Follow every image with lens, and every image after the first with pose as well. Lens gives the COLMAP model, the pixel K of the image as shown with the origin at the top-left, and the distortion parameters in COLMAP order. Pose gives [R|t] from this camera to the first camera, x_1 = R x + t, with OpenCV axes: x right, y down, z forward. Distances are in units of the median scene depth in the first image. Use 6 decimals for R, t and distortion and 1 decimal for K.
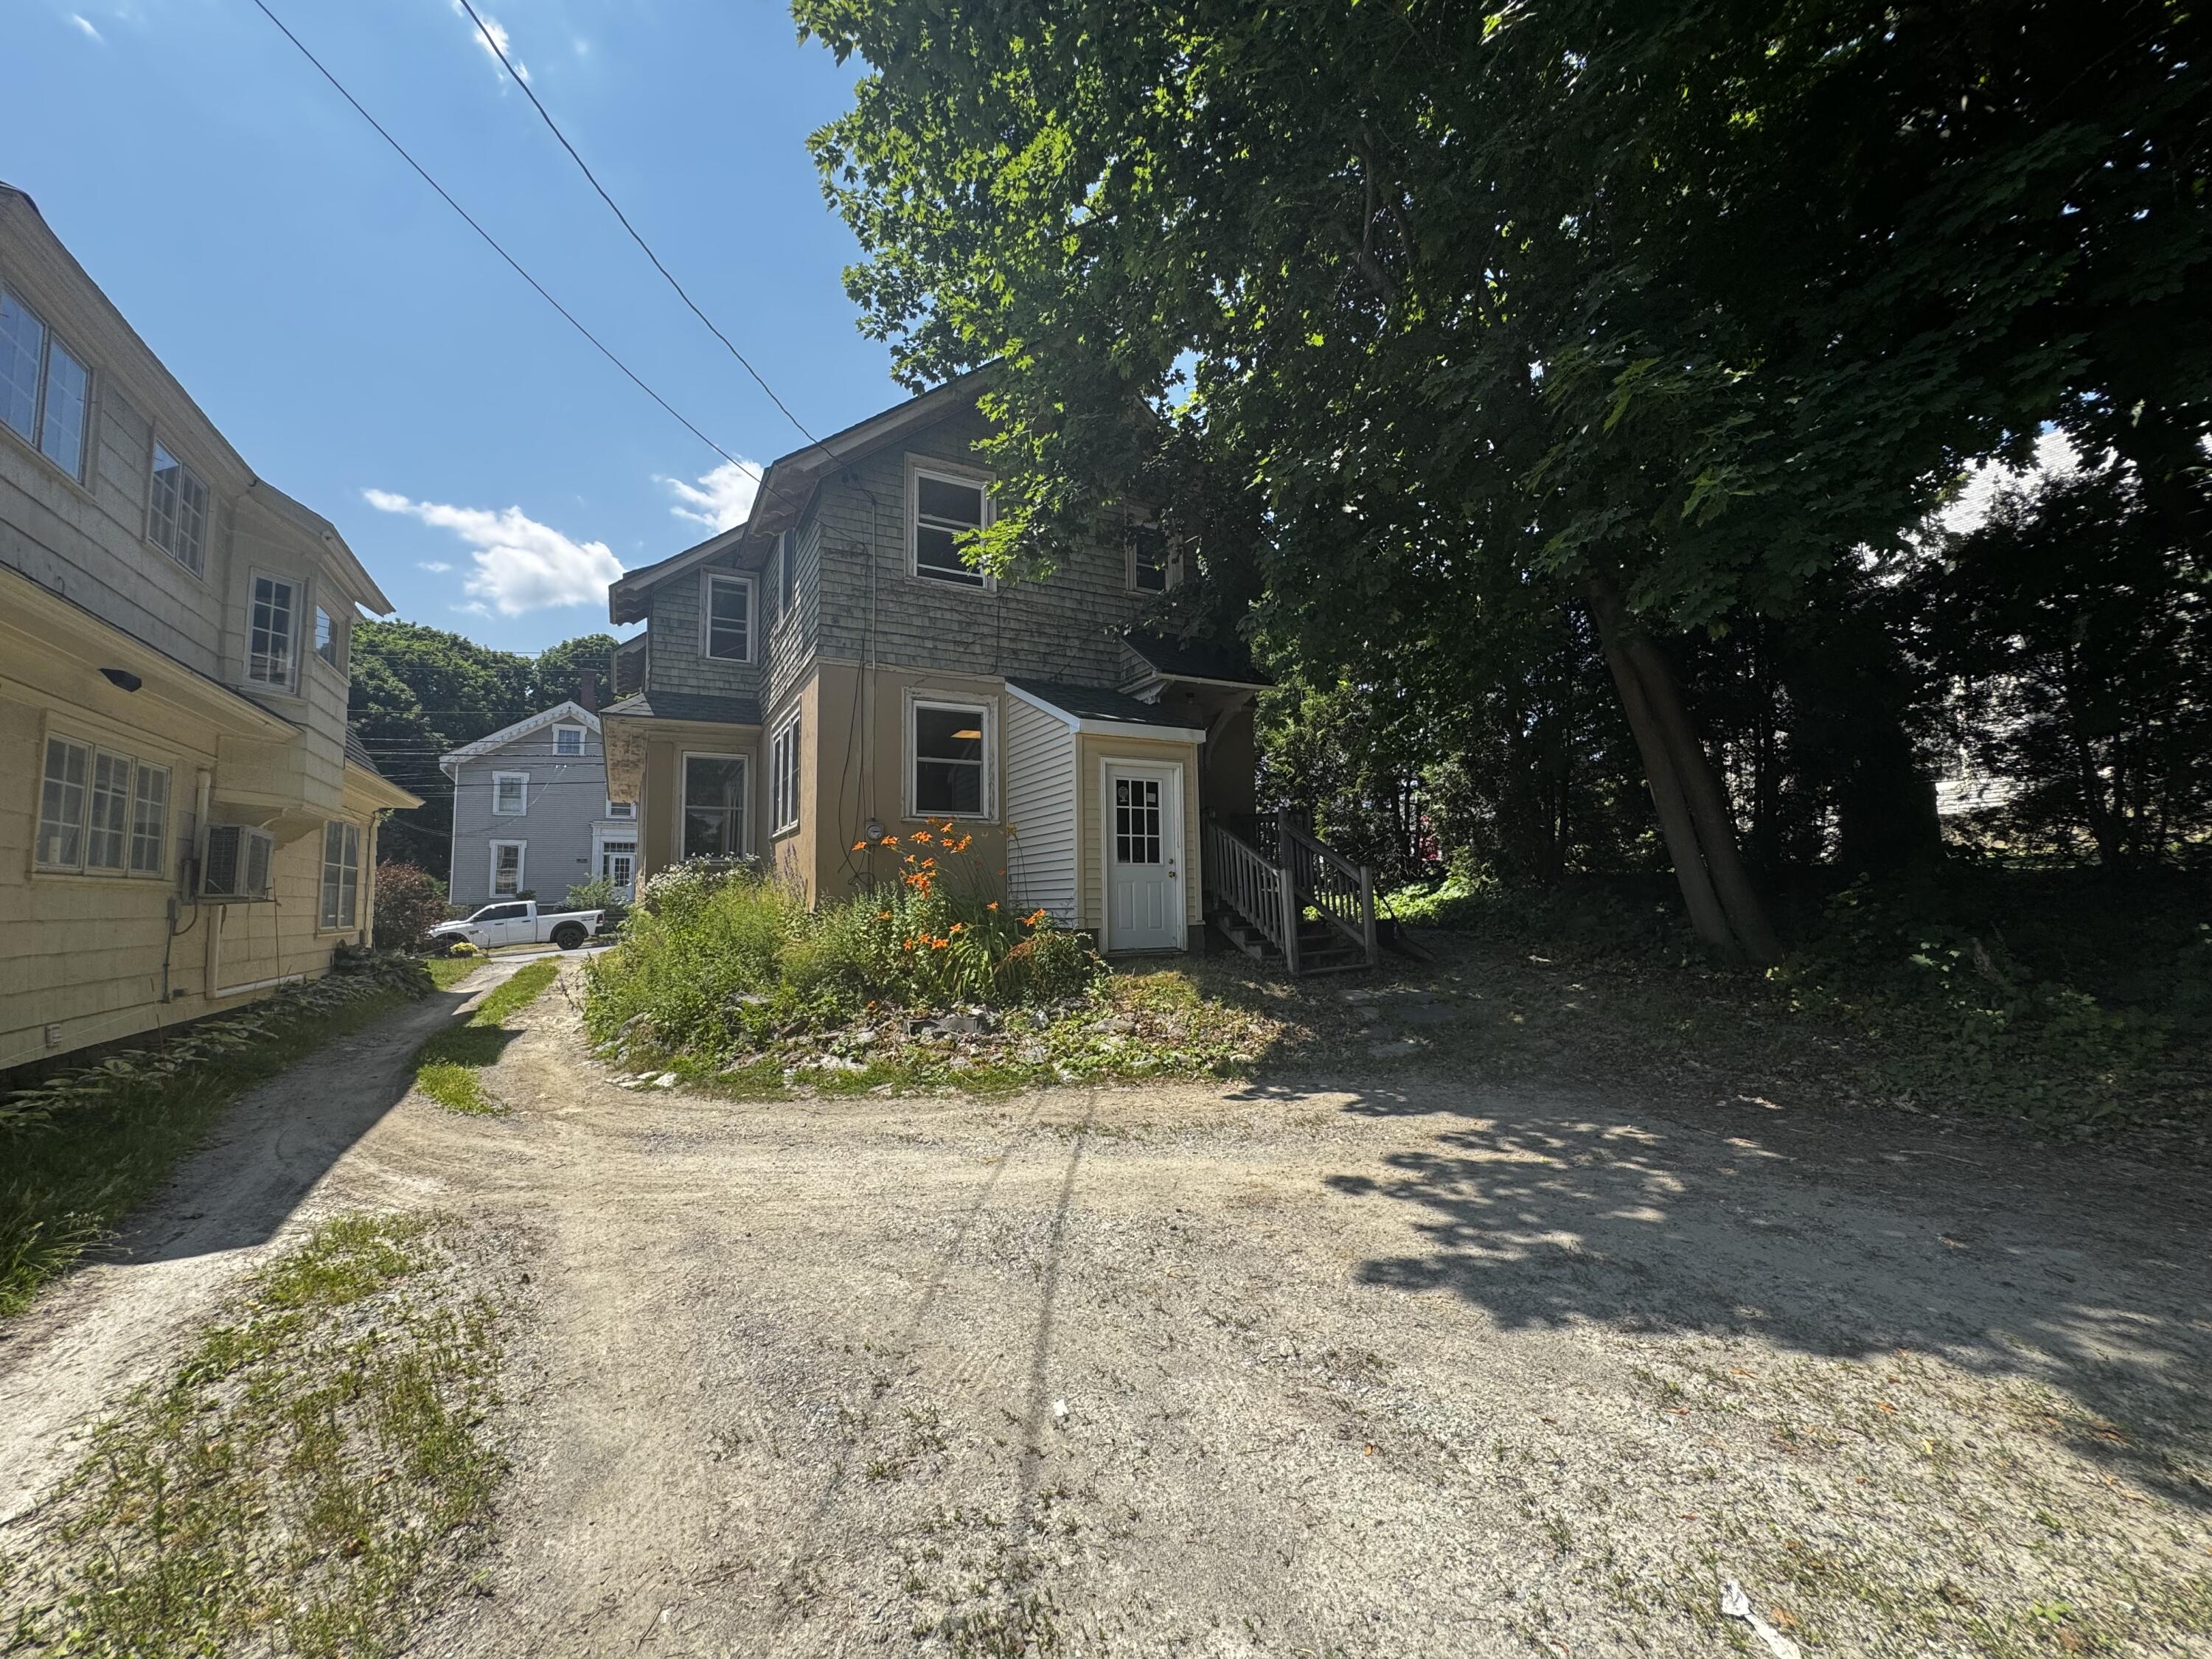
lens RADIAL K [[884.5, 0, 1103.3], [0, 884.5, 827.0], [0, 0, 1]] dist [-0.005306, 0.000405]
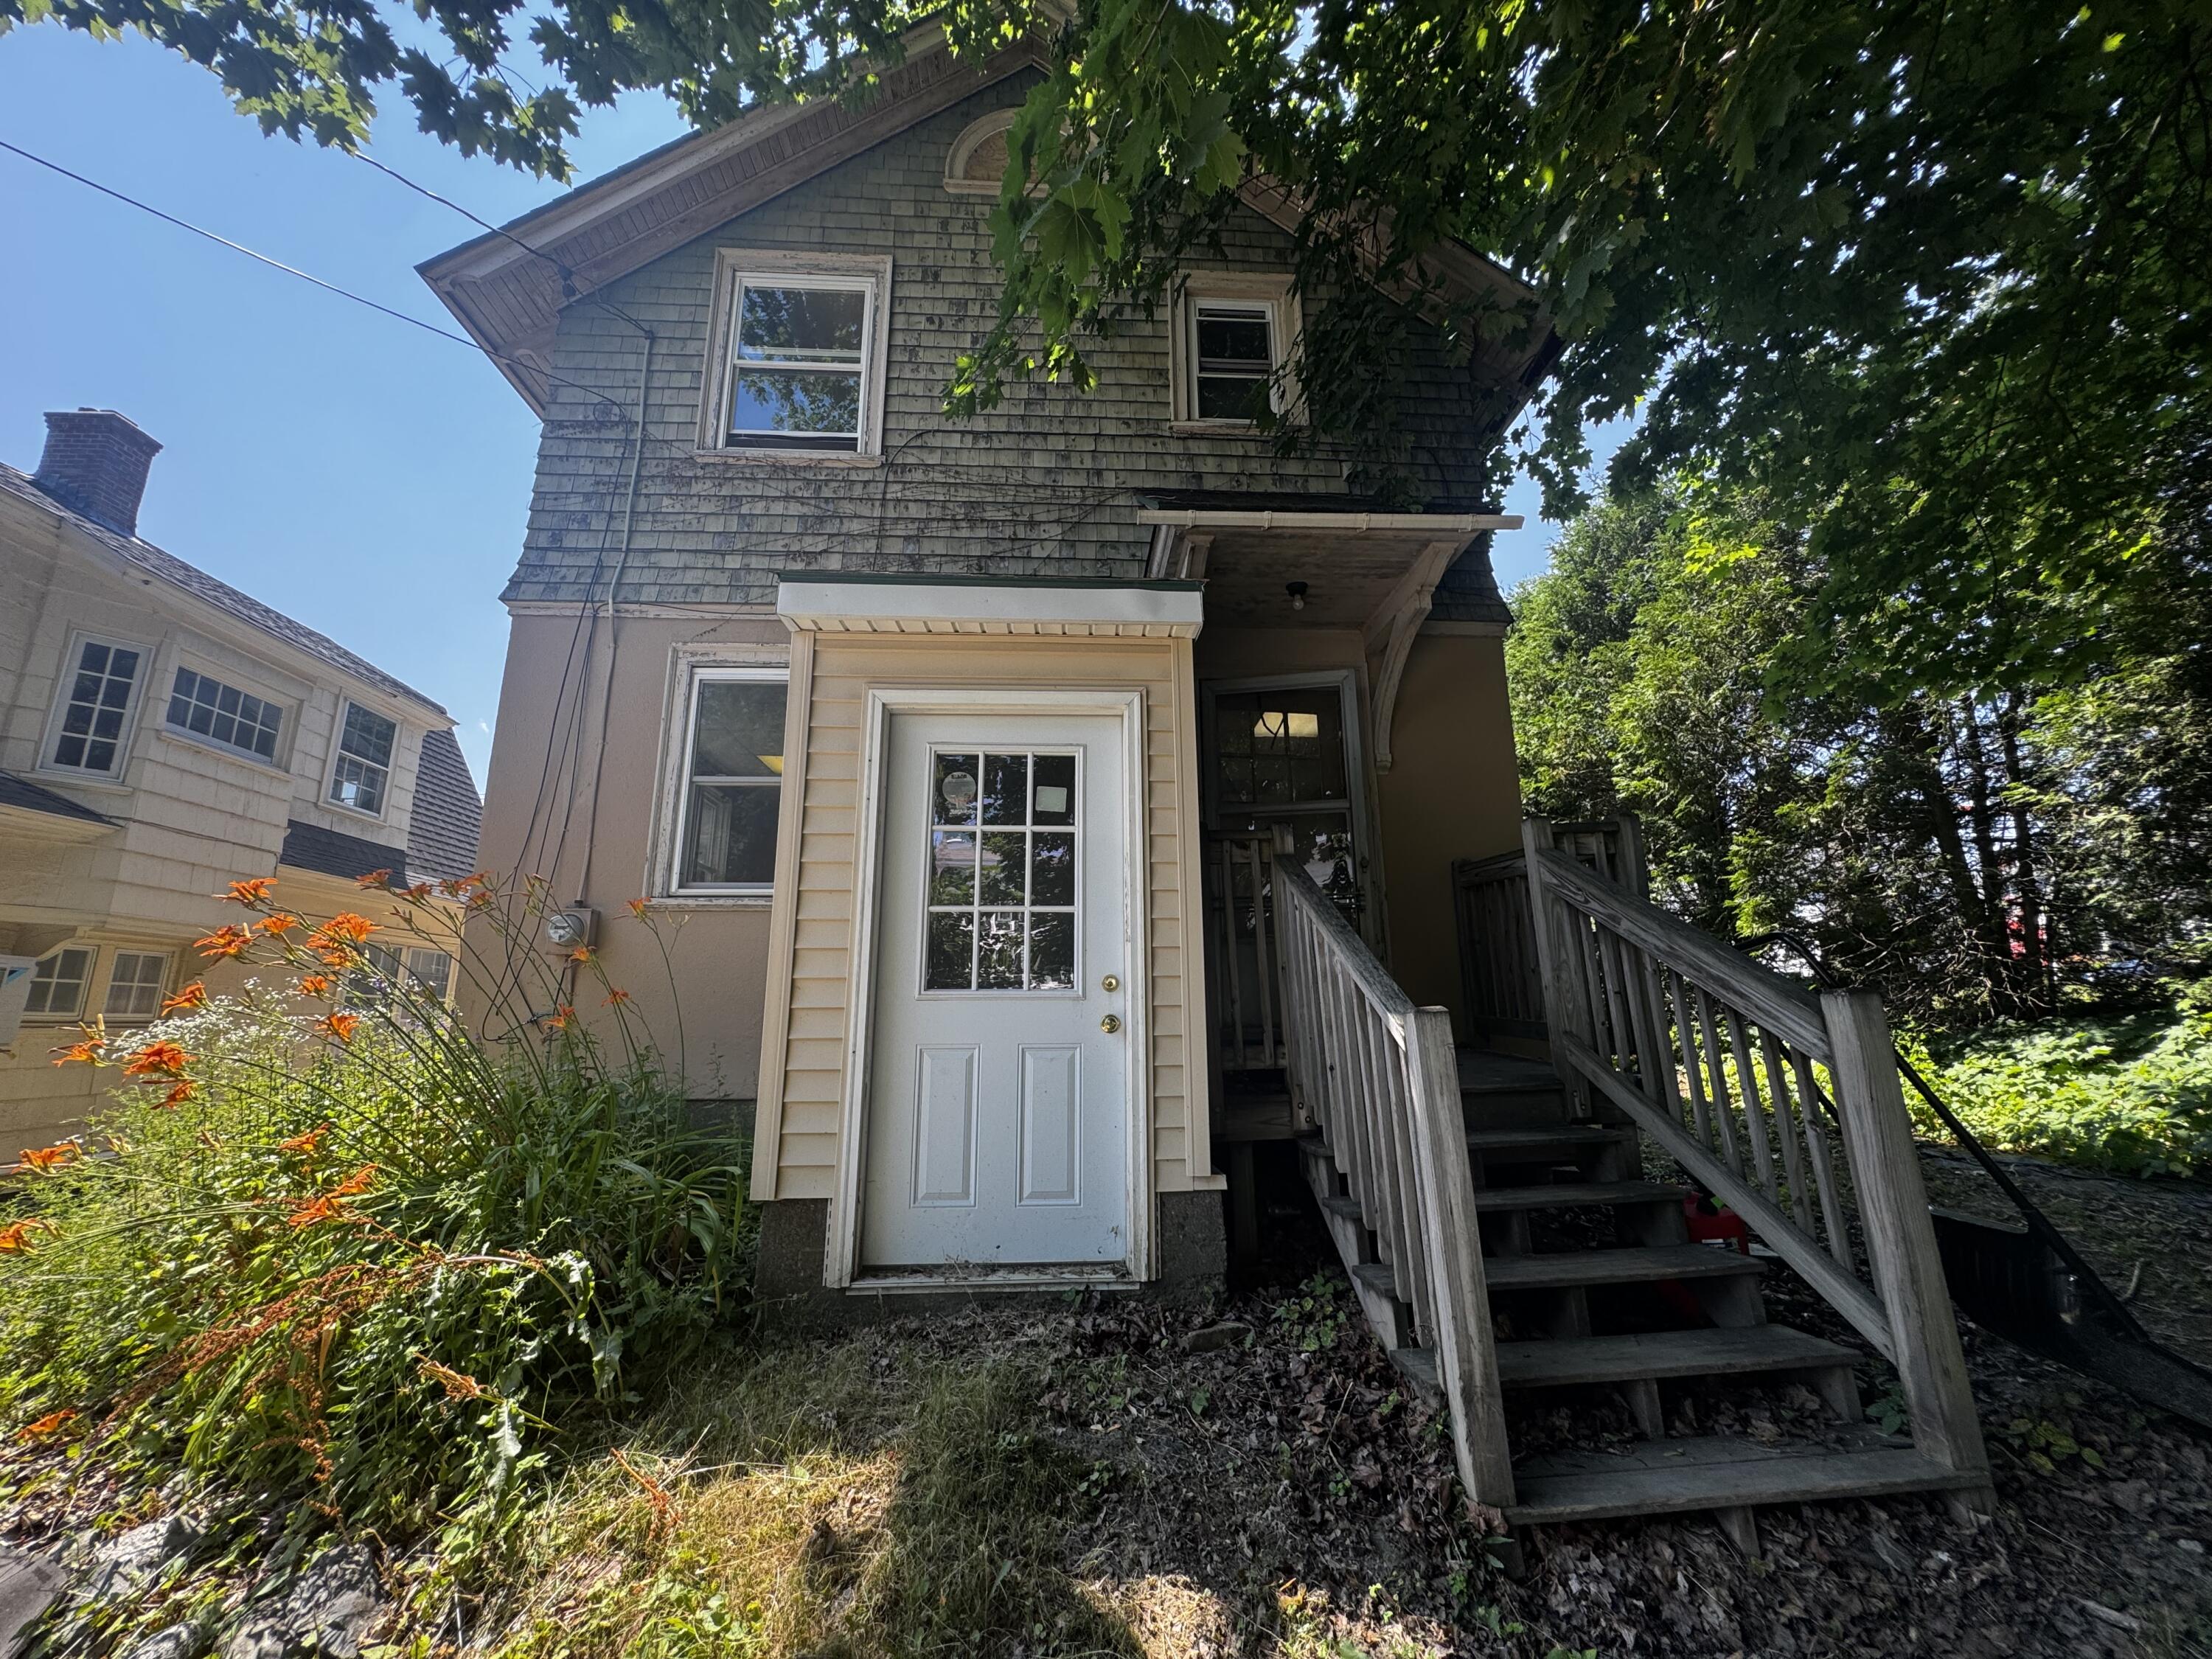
lens RADIAL K [[884.5, 0, 1109.6], [0, 884.5, 823.8], [0, 0, 1]] dist [-0.005306, 0.000405]
pose [[0.904662, -0.087660, -0.417017, 0.205322], [0.029741, 0.989215, -0.143422, 0.025369], [0.425092, 0.117346, 0.897512, 0.650954]]
